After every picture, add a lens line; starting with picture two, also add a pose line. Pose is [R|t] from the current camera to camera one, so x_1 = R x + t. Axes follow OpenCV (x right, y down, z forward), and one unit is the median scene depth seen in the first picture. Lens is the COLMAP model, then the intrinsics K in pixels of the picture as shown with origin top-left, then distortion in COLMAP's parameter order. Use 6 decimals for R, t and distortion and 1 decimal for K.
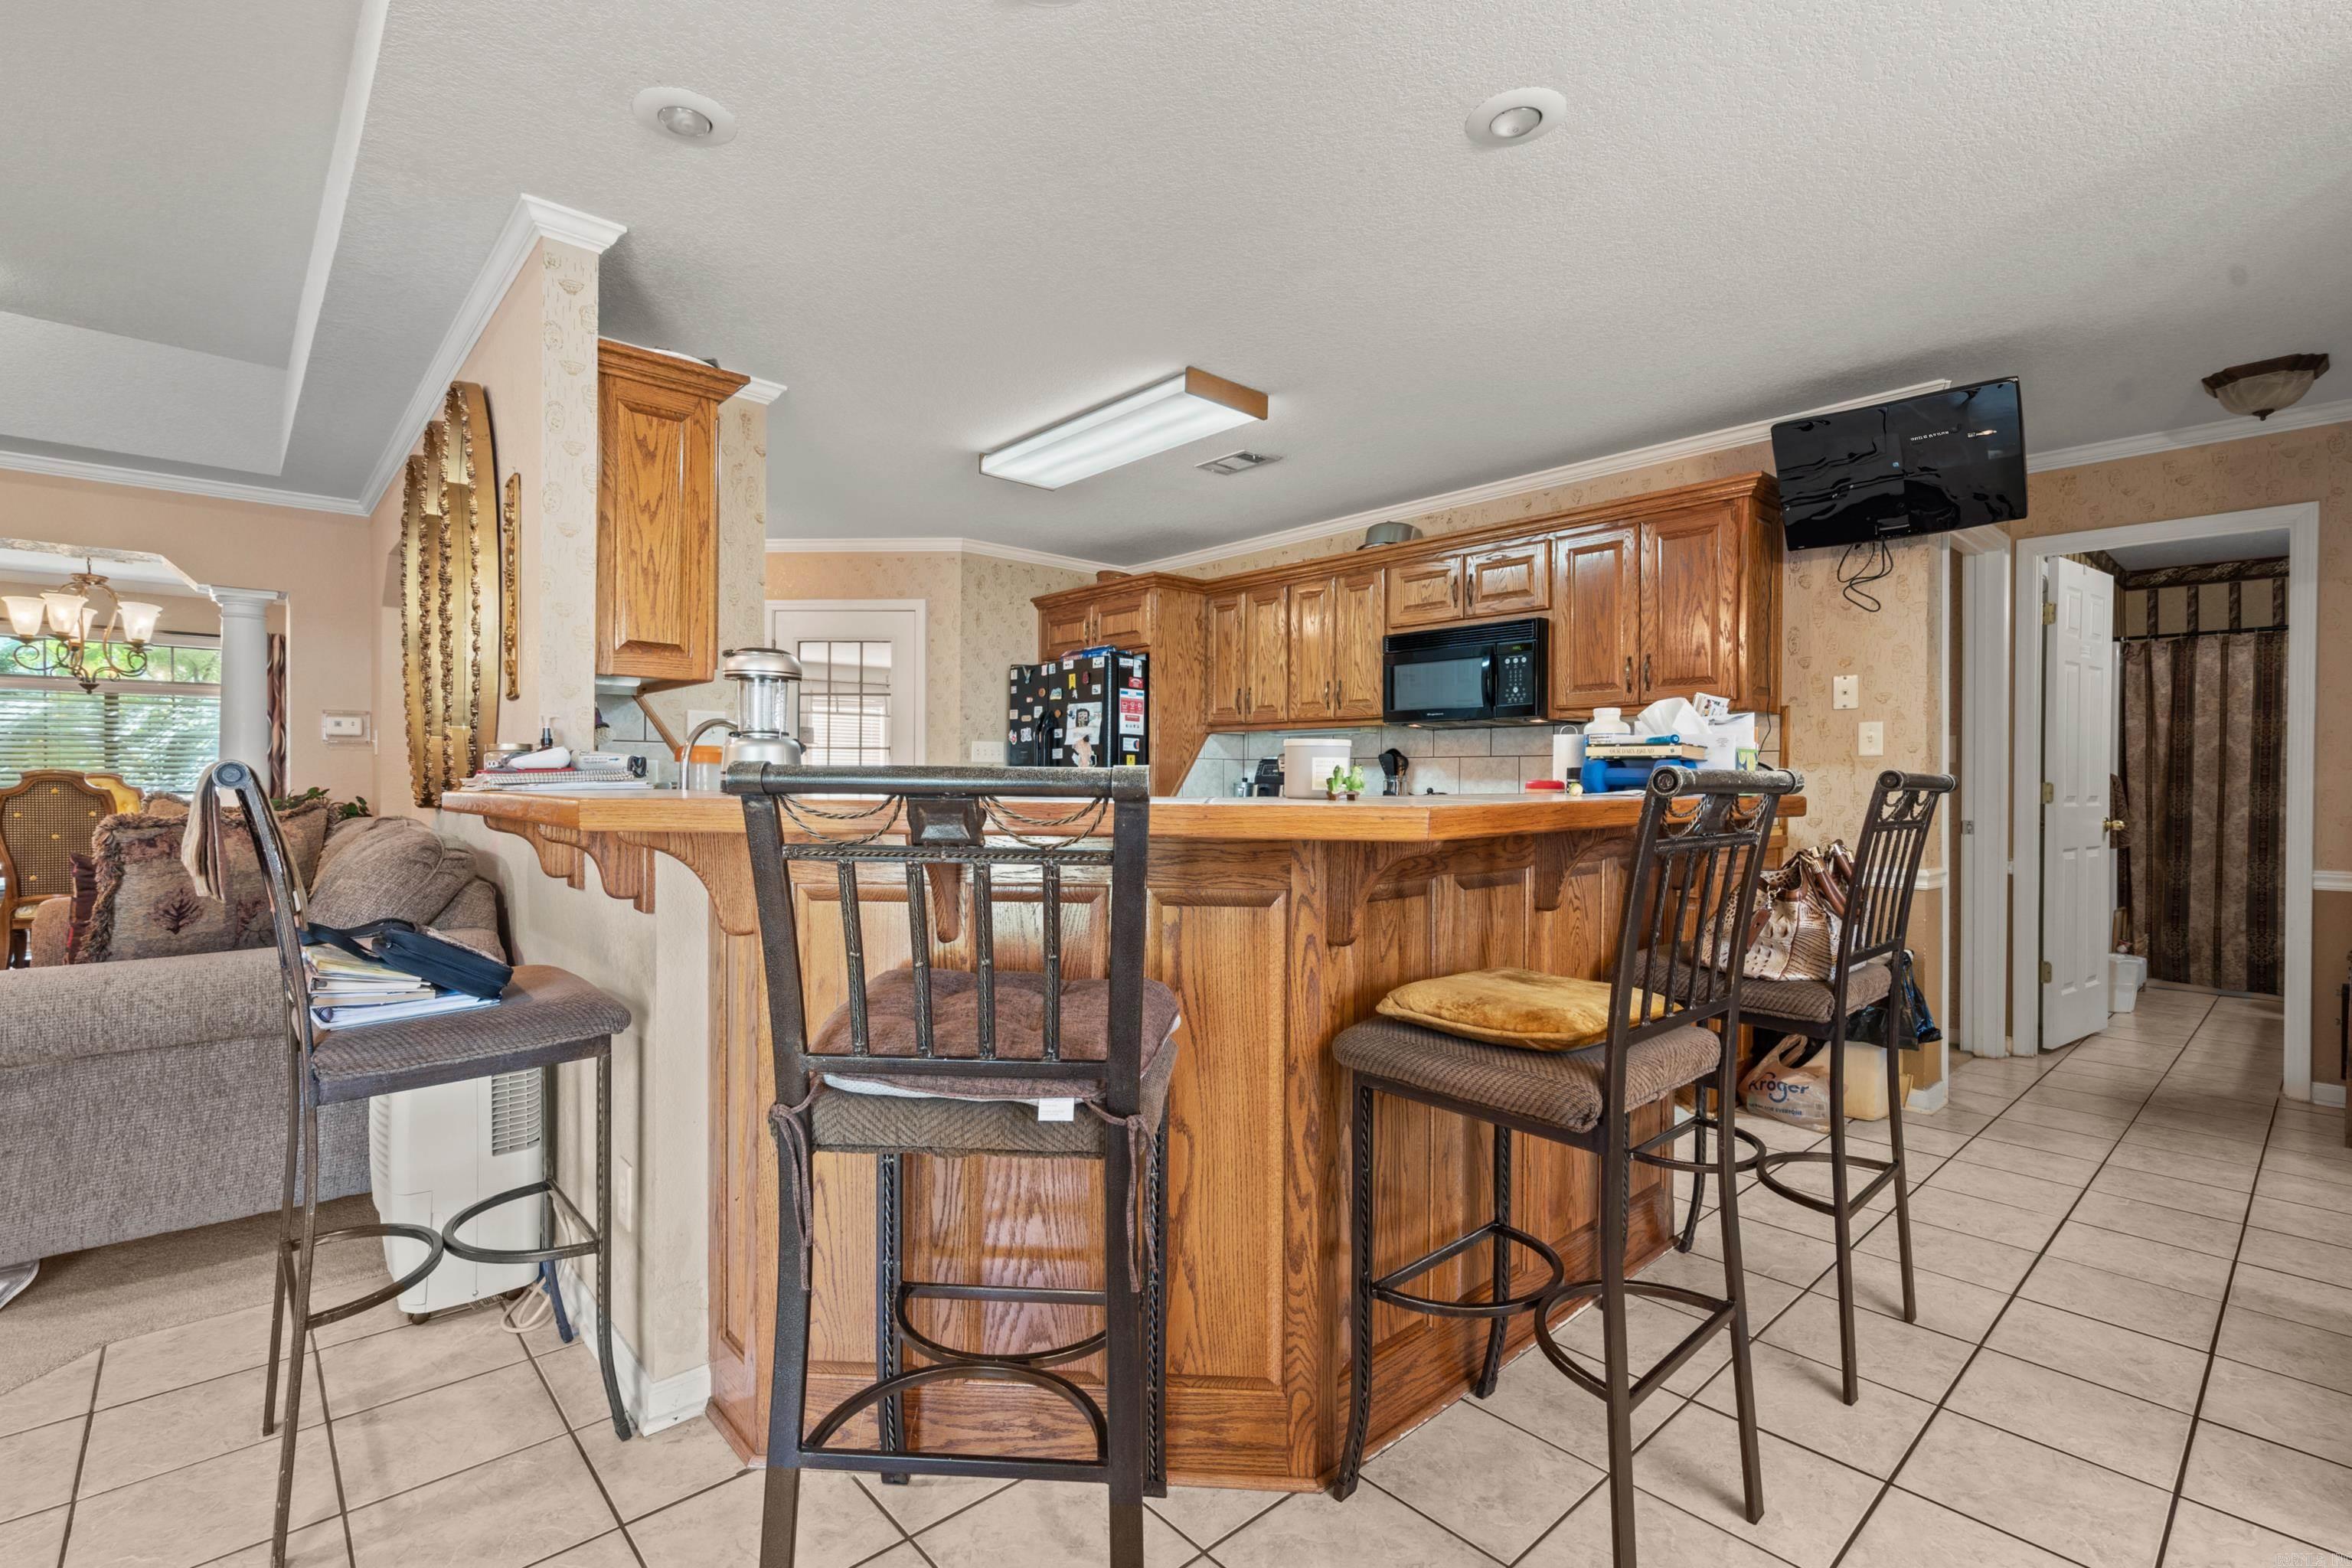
lens RADIAL K [[1071.1, 0, 1173.4], [0, 1071.1, 791.7], [0, 0, 1]] dist [-0.007315, 0.003120]
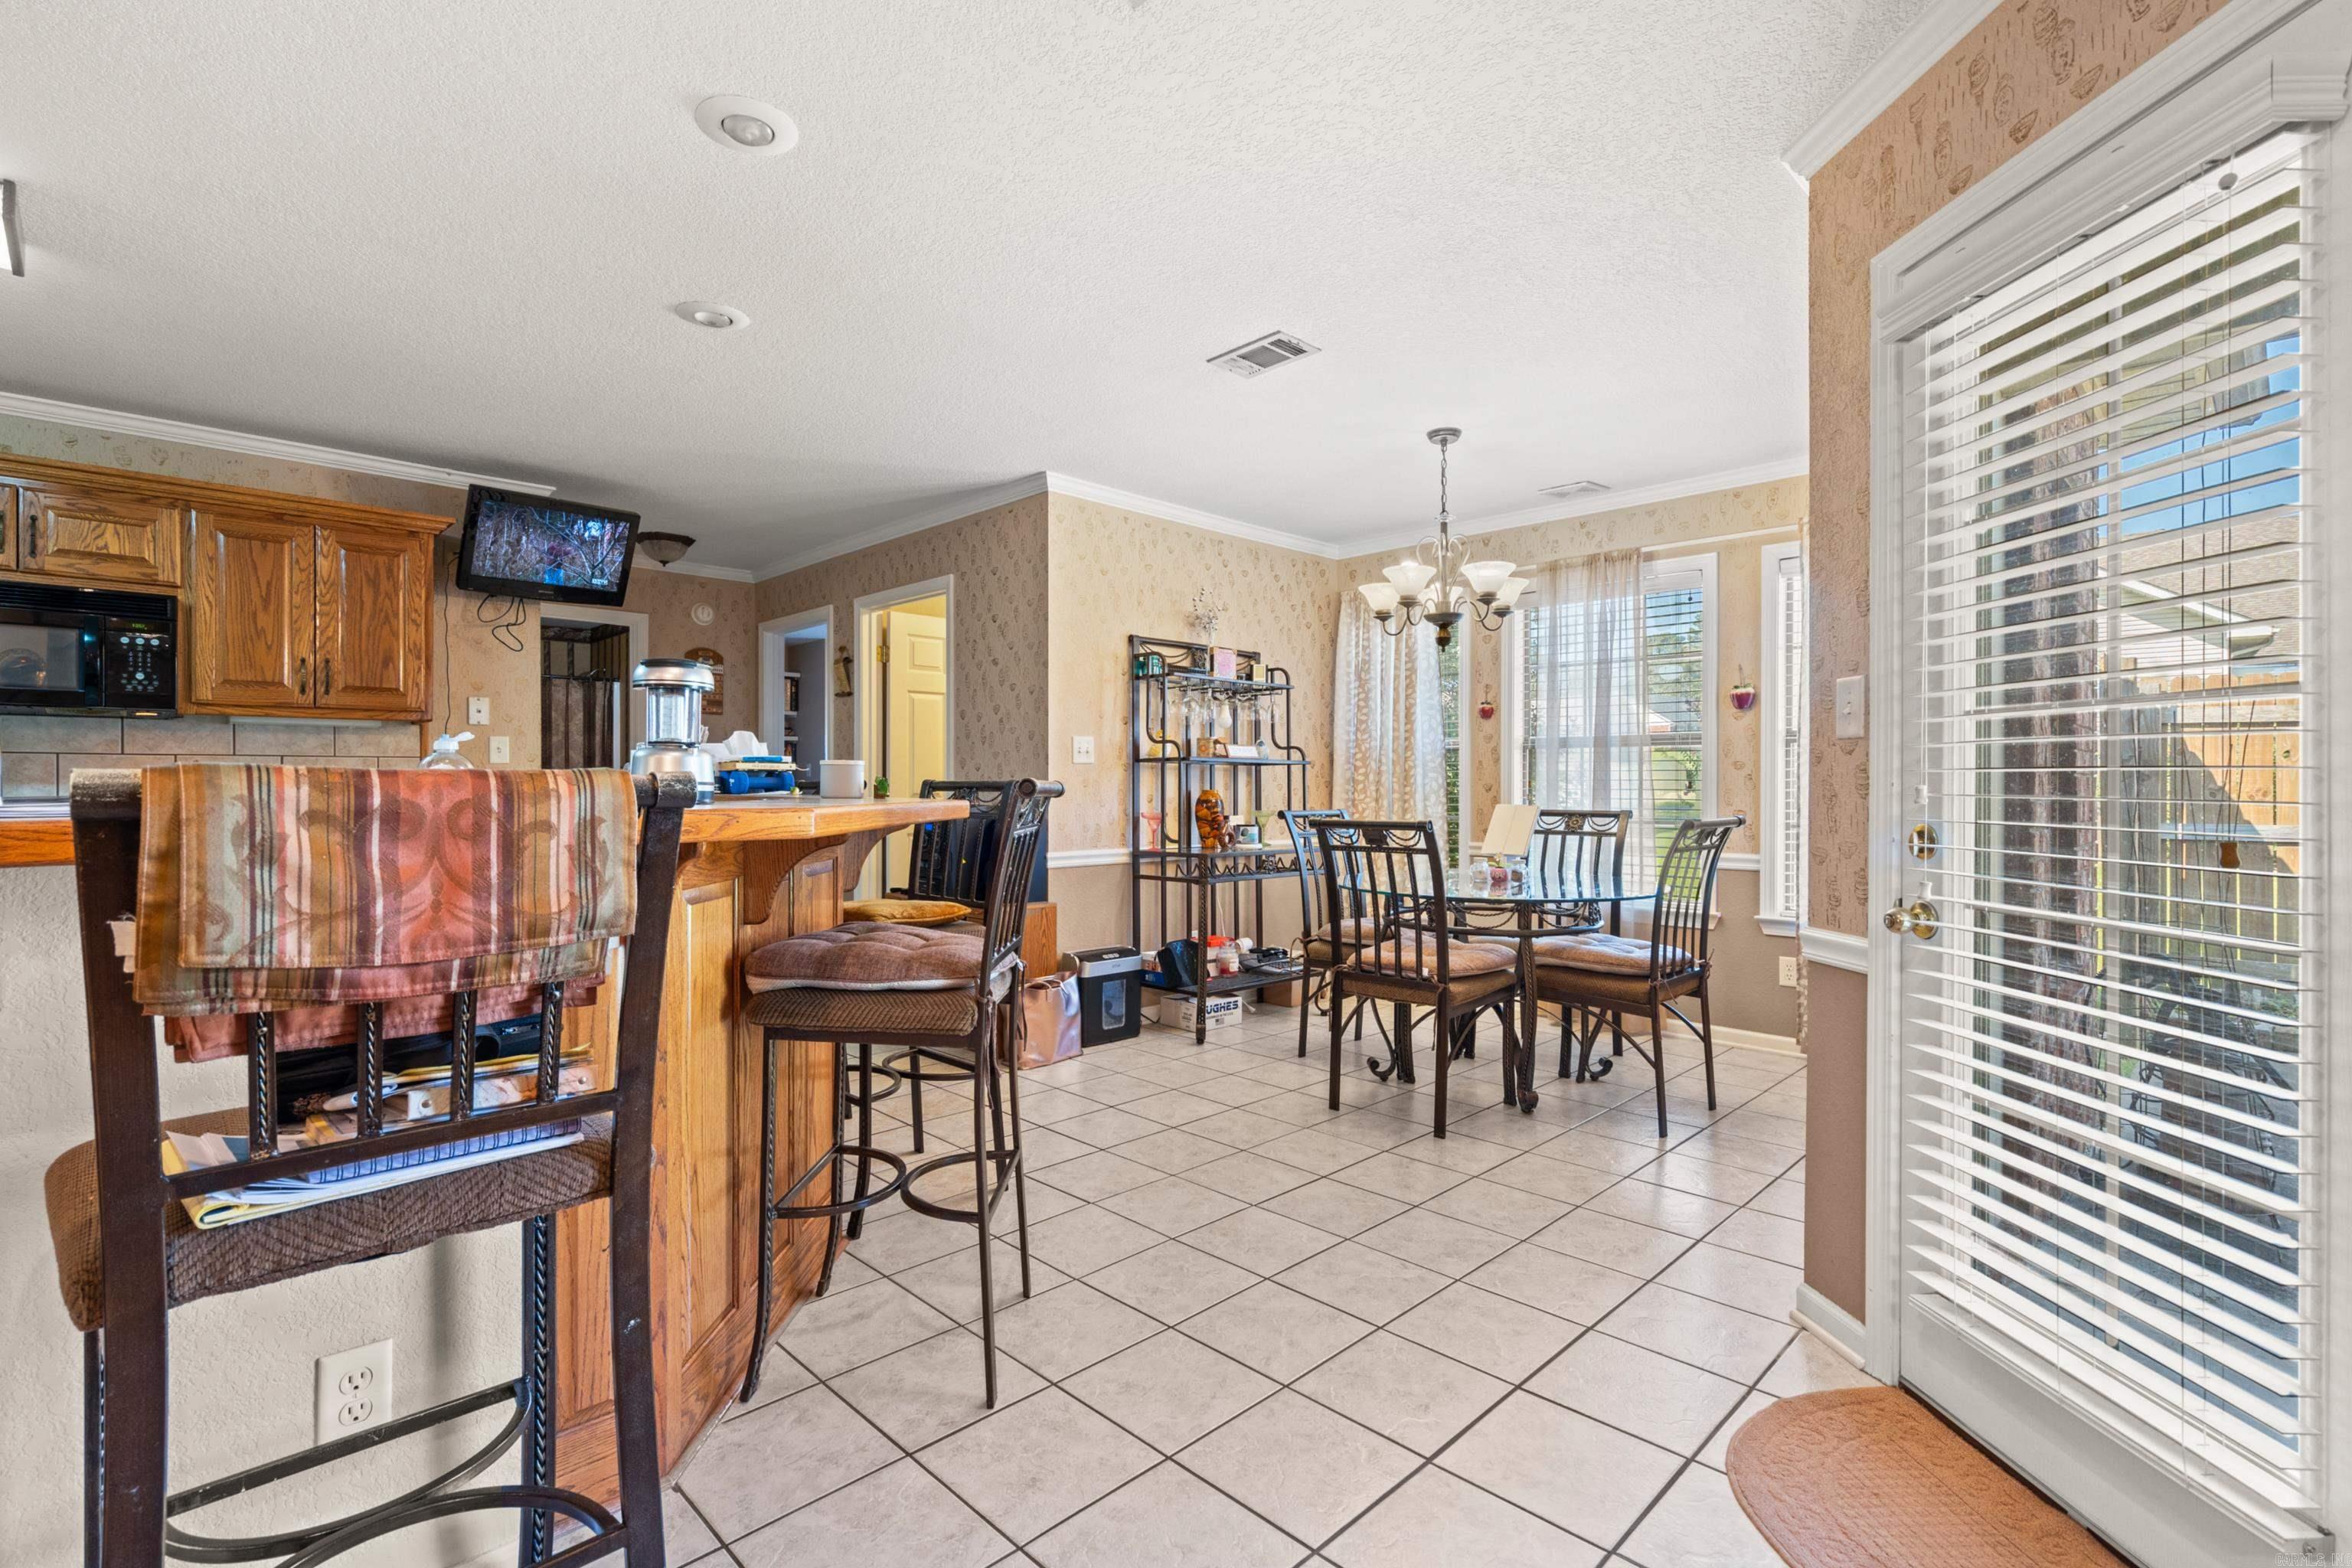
lens RADIAL K [[1071.1, 0, 1168.3], [0, 1071.1, 788.1], [0, 0, 1]] dist [-0.007315, 0.003120]
pose [[-0.045065, -0.008633, 0.998947, -0.485232], [0.009608, 0.999913, 0.009075, -0.005711], [-0.998938, 0.010007, -0.044978, 0.200855]]
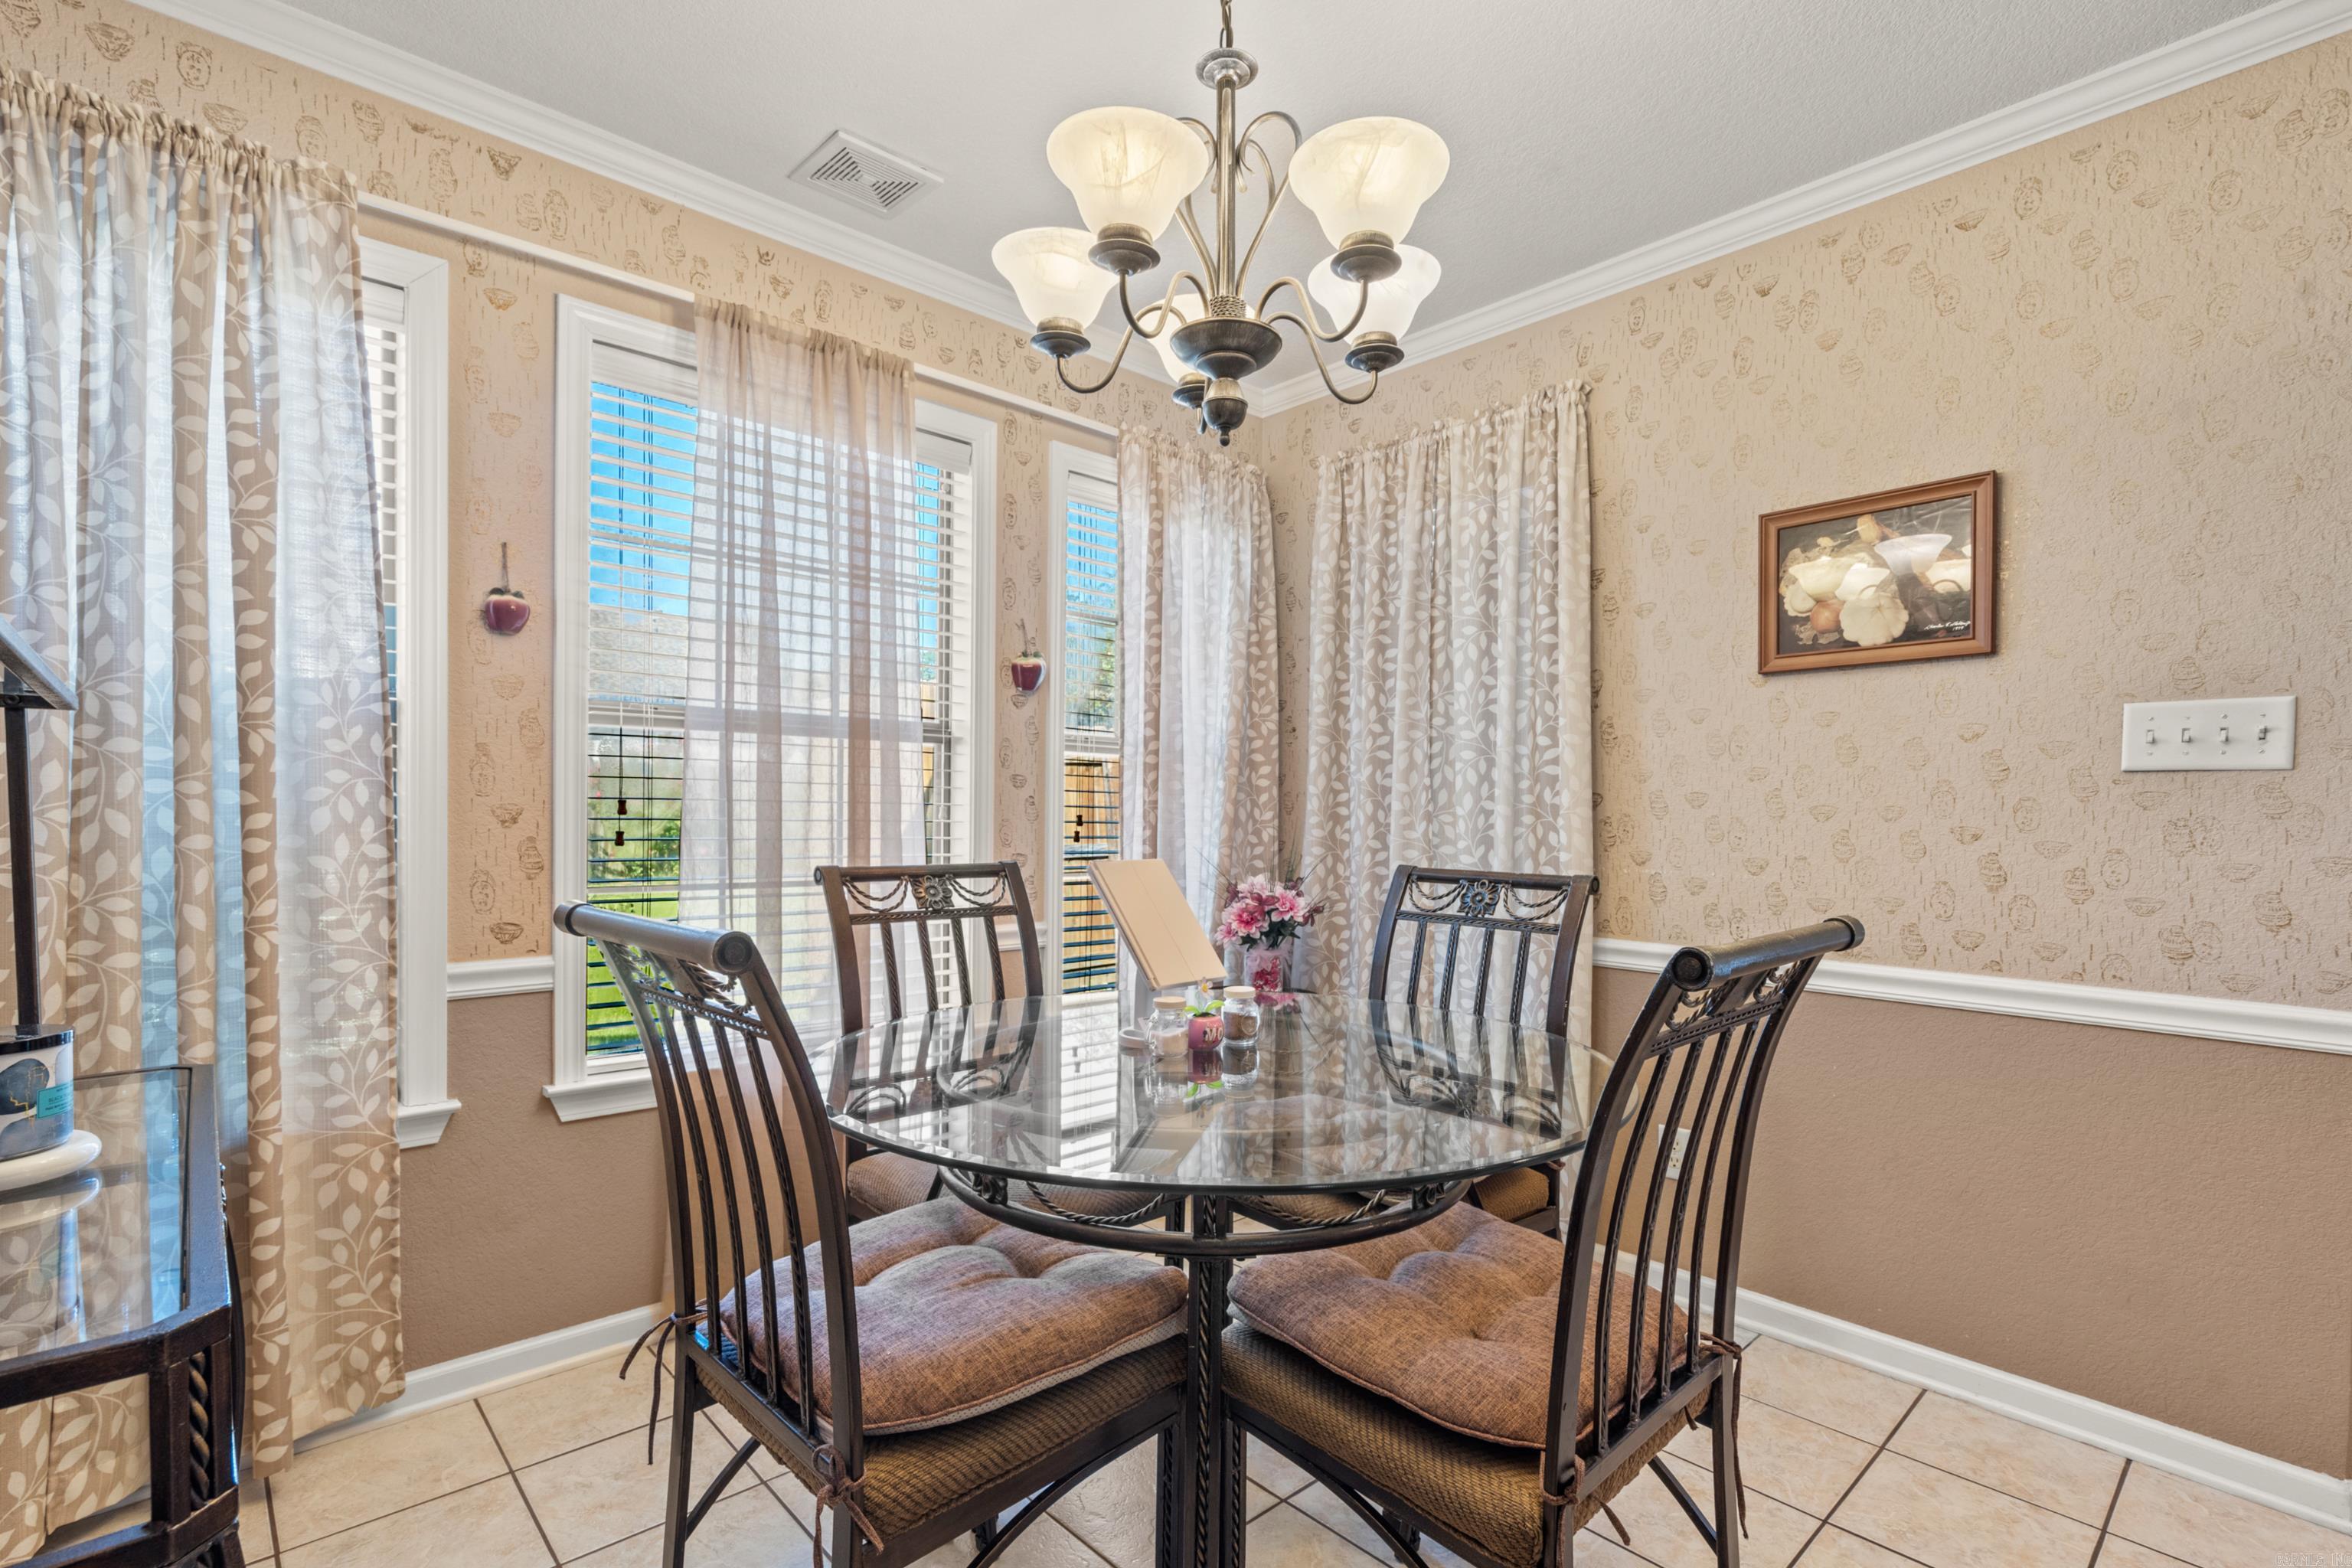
lens RADIAL K [[1071.1, 0, 1178.9], [0, 1071.1, 808.6], [0, 0, 1]] dist [-0.007315, 0.003120]
pose [[-0.999692, -0.012701, -0.021323, 0.327845], [-0.012946, 0.999851, 0.011395, -0.005177], [0.021176, 0.011667, -0.999708, 0.240113]]
